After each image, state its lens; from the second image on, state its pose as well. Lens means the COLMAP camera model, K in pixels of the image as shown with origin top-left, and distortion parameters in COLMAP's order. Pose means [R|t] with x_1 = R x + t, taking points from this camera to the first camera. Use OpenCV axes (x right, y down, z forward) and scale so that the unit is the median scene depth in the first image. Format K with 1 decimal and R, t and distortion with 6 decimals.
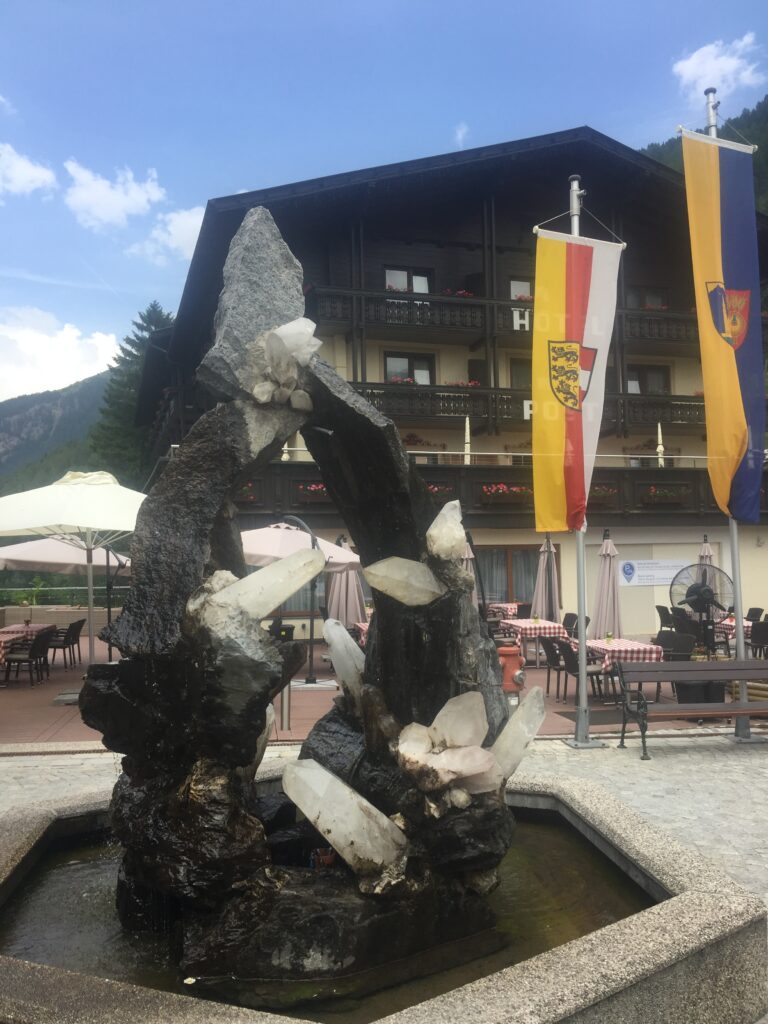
lens RADIAL K [[862.6, 0, 384.0], [0, 862.6, 512.0], [0, 0, 1]] dist [0.087893, -0.139252]
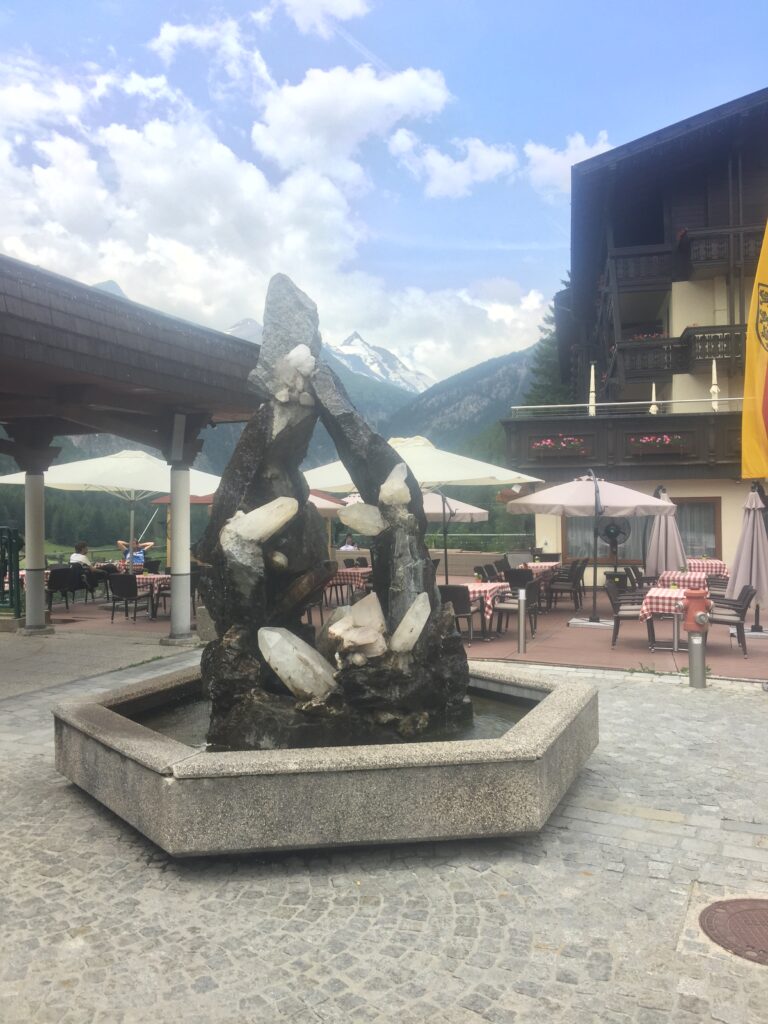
lens RADIAL K [[862.6, 0, 384.0], [0, 862.6, 512.0], [0, 0, 1]] dist [0.087893, -0.139252]
pose [[0.866983, 0.003841, -0.498322, 0.786942], [0.023706, 0.998520, 0.048941, -0.002969], [0.497773, -0.054244, 0.865610, -0.251358]]
